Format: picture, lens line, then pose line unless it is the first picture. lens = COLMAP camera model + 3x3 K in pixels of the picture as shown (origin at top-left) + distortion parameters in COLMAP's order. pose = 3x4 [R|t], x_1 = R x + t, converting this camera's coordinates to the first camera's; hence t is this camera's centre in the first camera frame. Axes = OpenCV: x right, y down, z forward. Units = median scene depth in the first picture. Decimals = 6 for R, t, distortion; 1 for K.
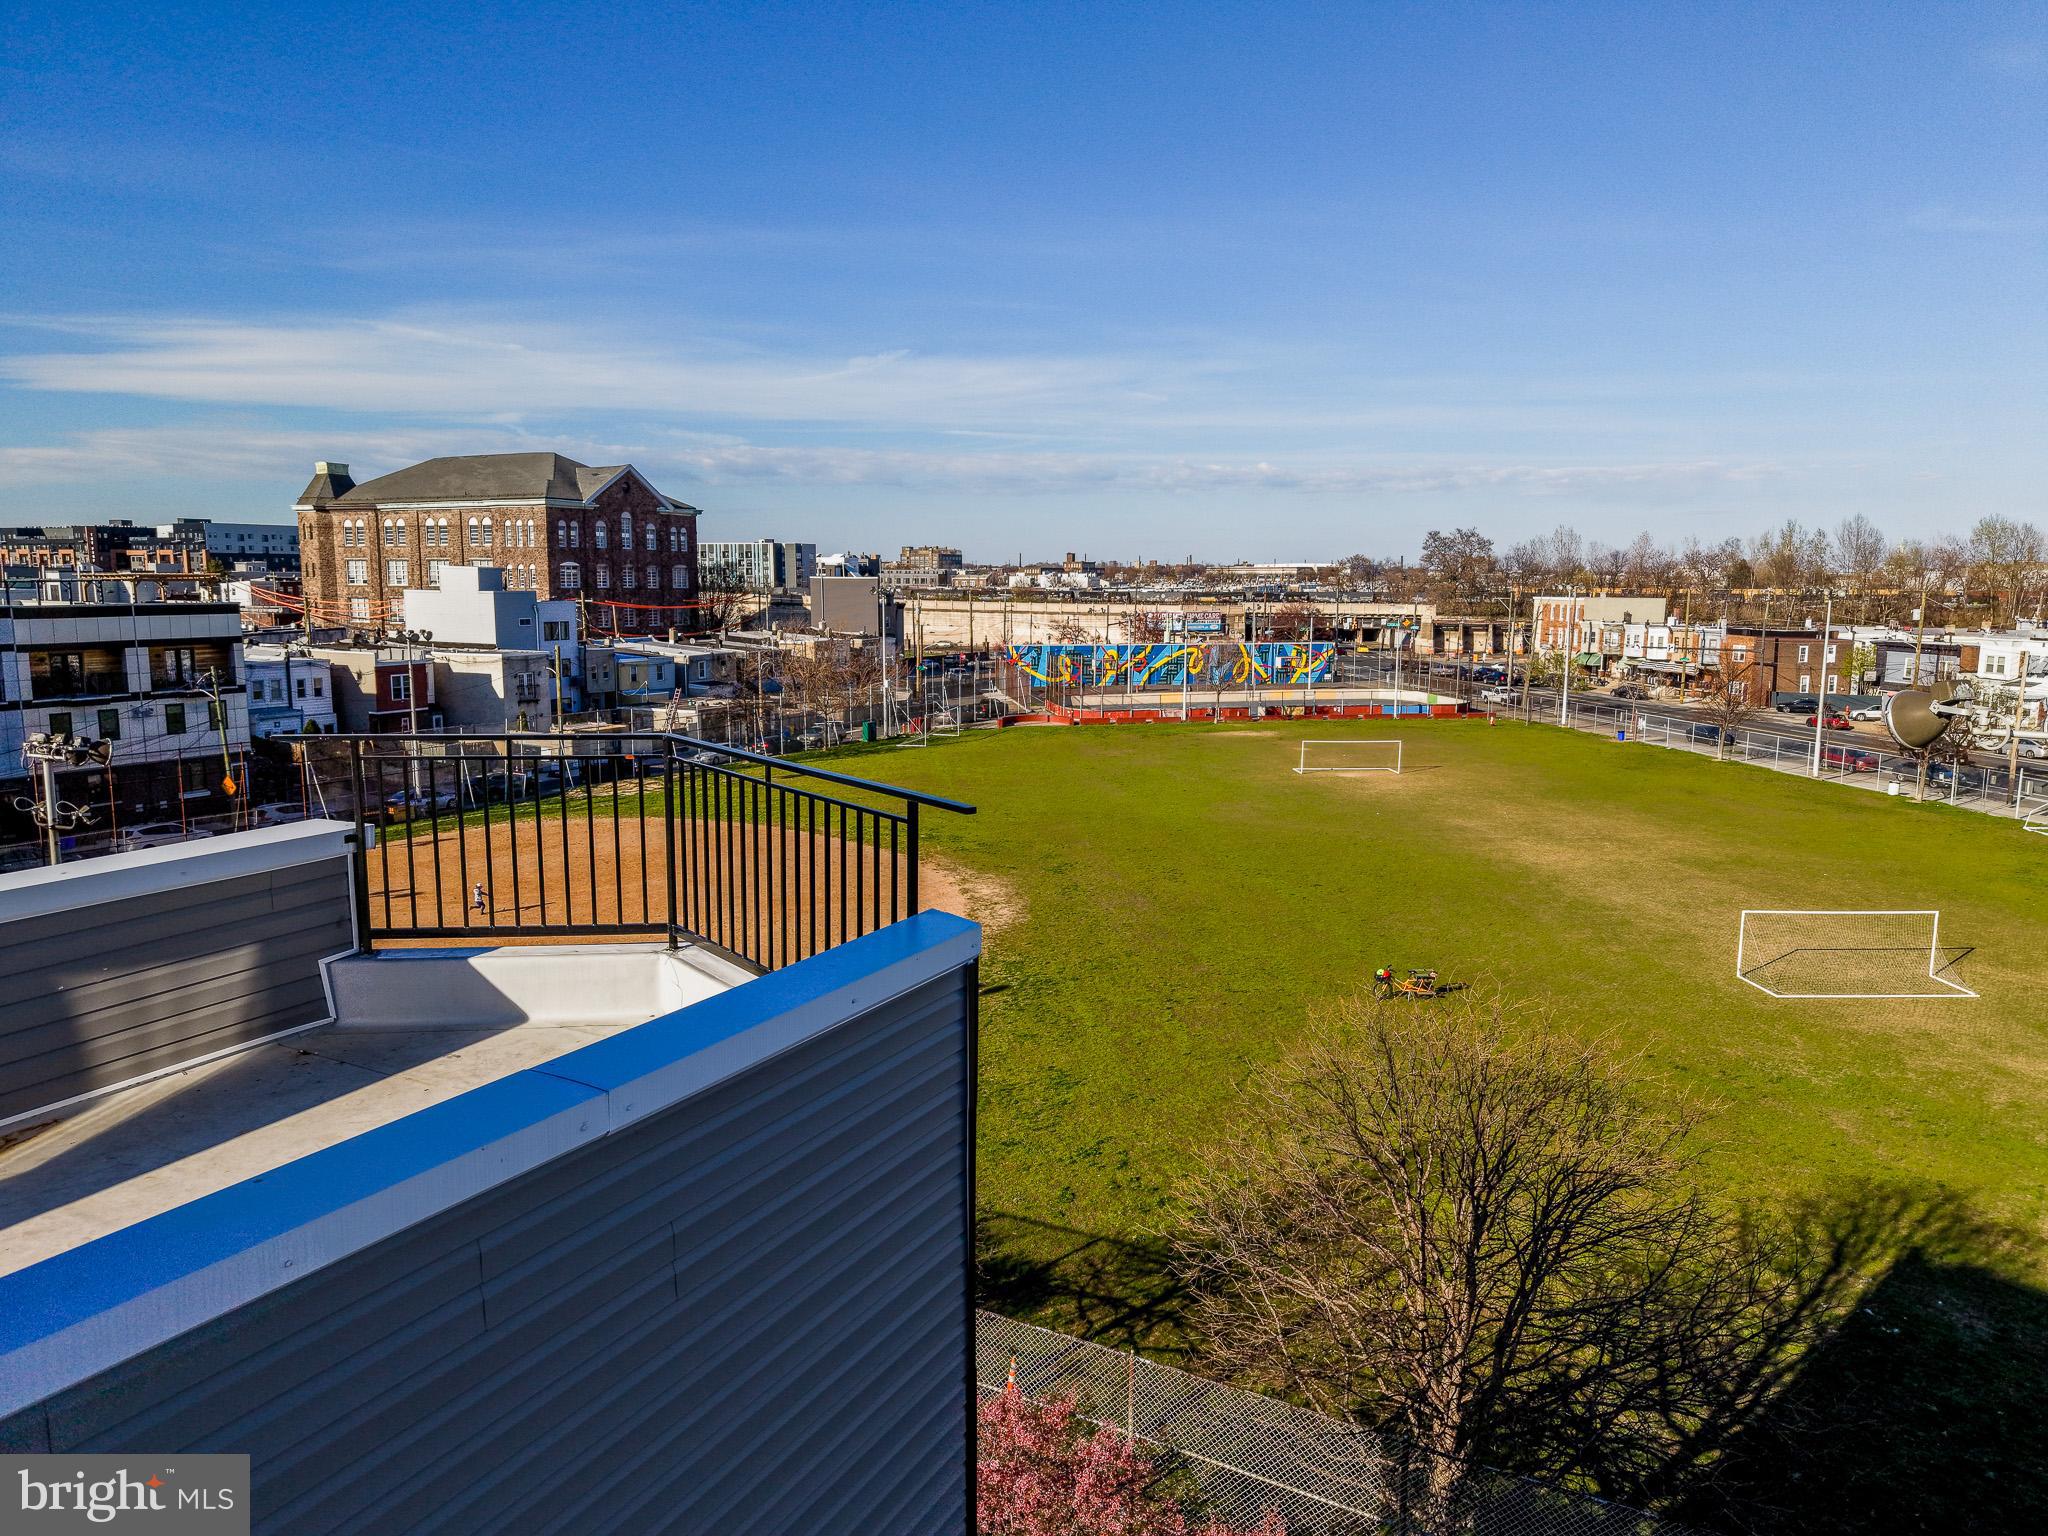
lens RADIAL K [[1360.3, 0, 1031.1], [0, 1360.3, 754.6], [0, 0, 1]] dist [0.026793, -0.028765]
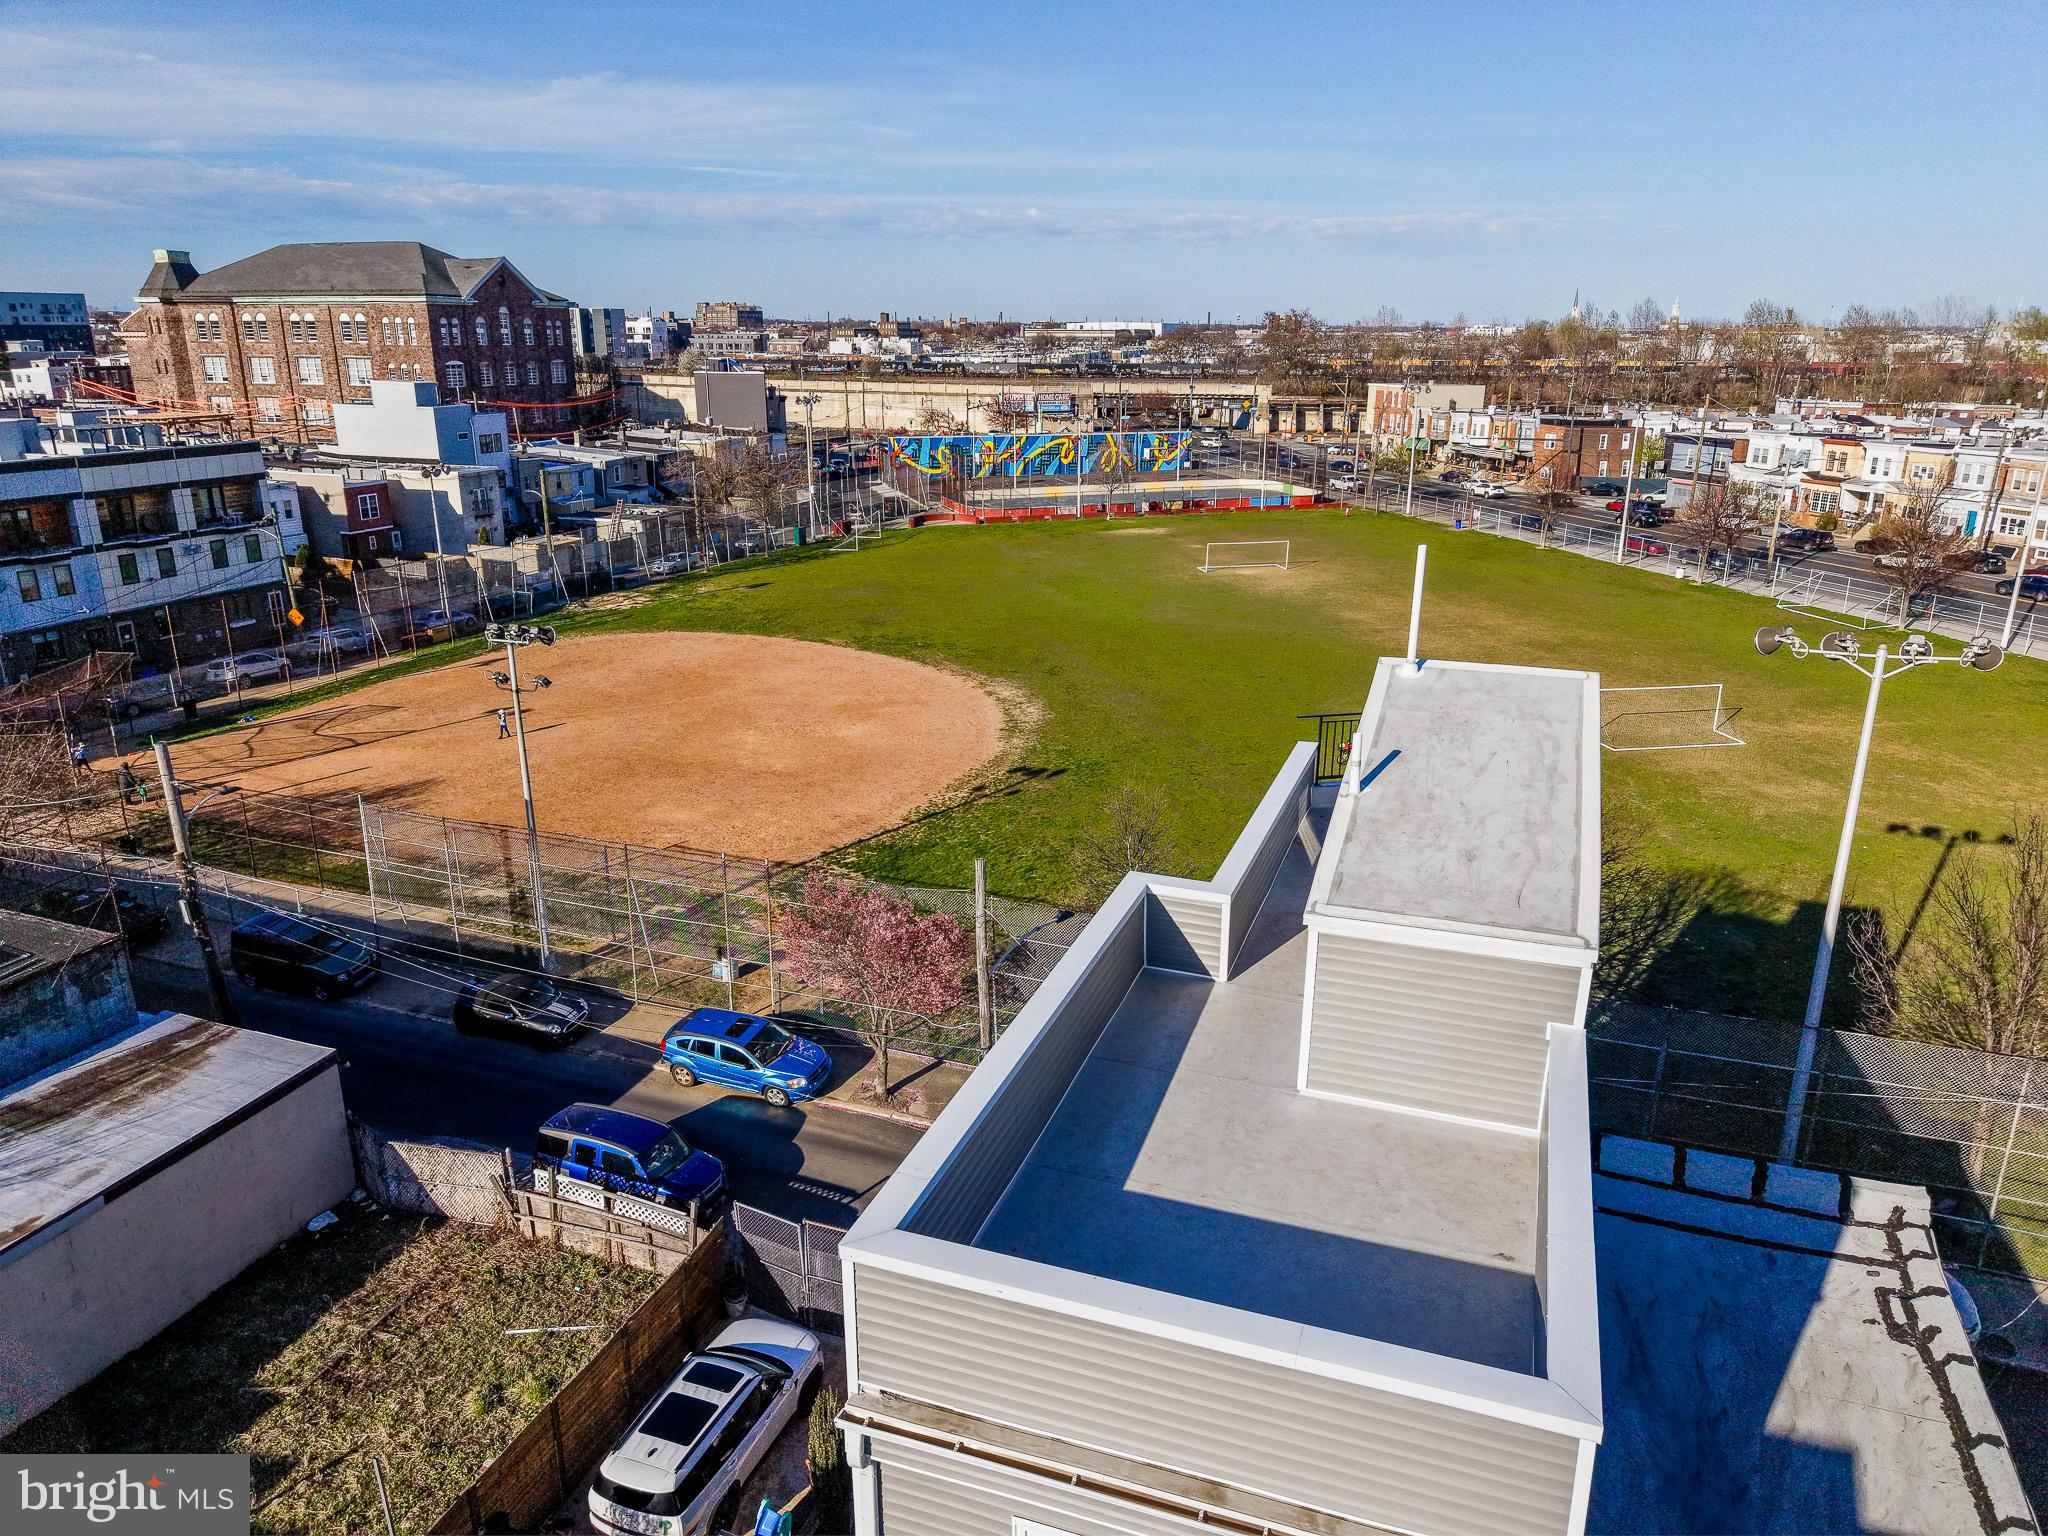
lens RADIAL K [[1360.3, 0, 1031.1], [0, 1360.3, 754.6], [0, 0, 1]] dist [0.026793, -0.028765]
pose [[0.990091, -0.042692, 0.133783, -0.073815], [0.019452, 0.985178, 0.170426, -0.021814], [-0.139076, -0.166135, 0.976246, -0.090457]]
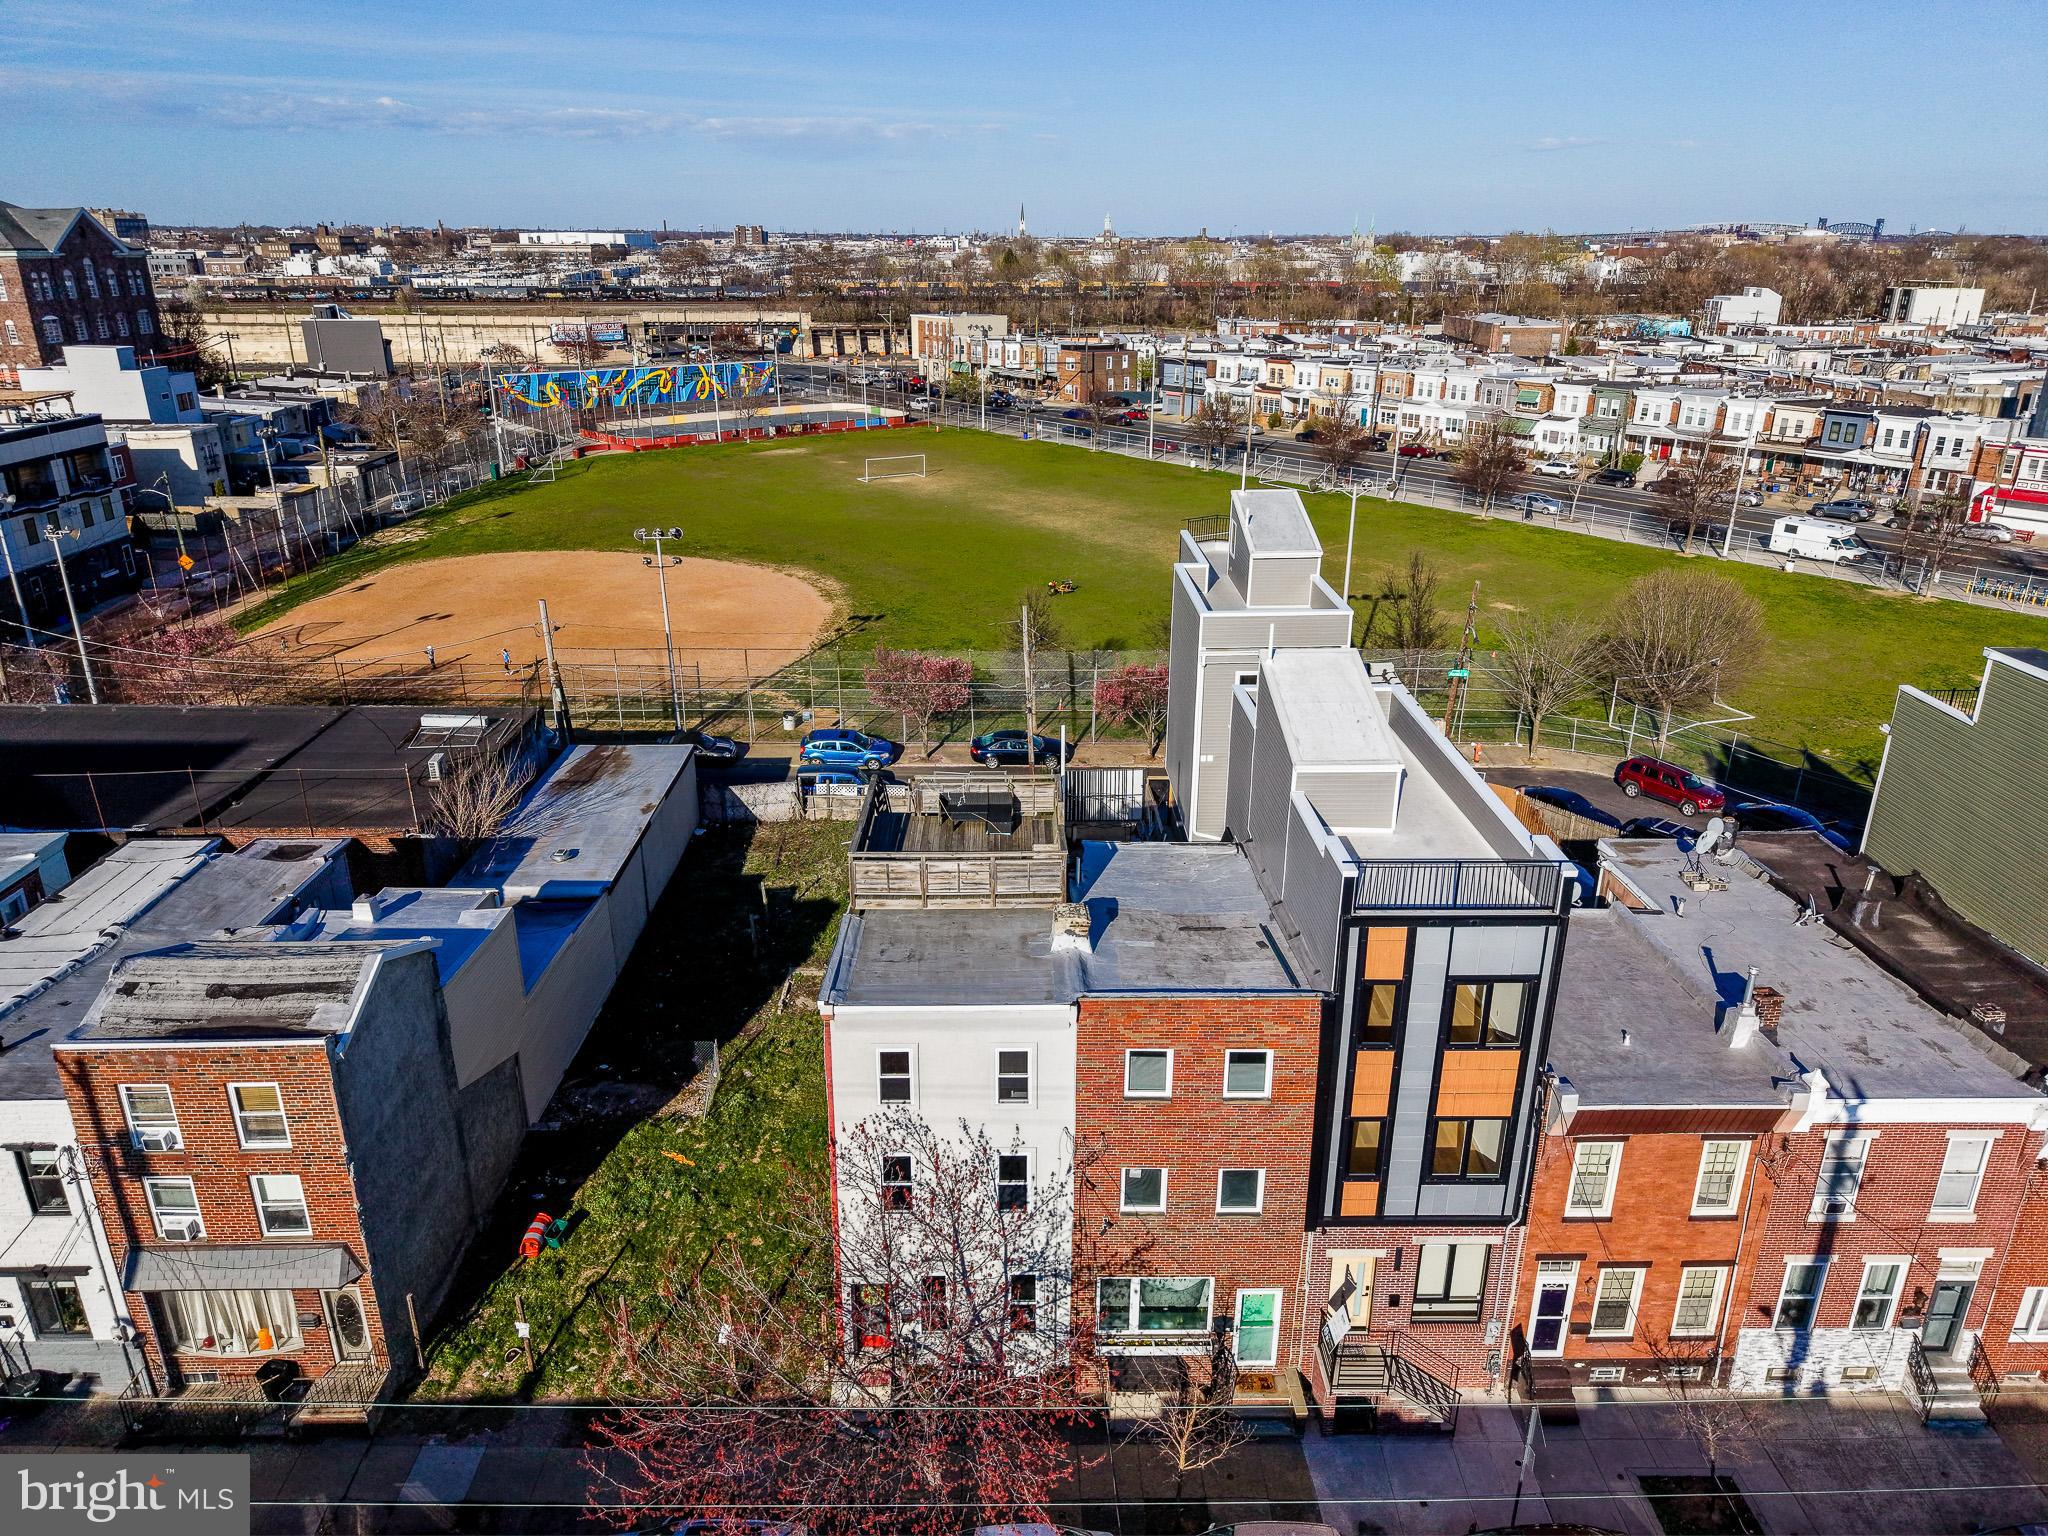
lens RADIAL K [[1360.3, 0, 1031.1], [0, 1360.3, 754.6], [0, 0, 1]] dist [0.026793, -0.028765]
pose [[0.870645, -0.174568, 0.459895, -0.255113], [0.064644, 0.967408, 0.244831, -0.033647], [-0.487646, -0.183432, 0.853554, -0.276064]]
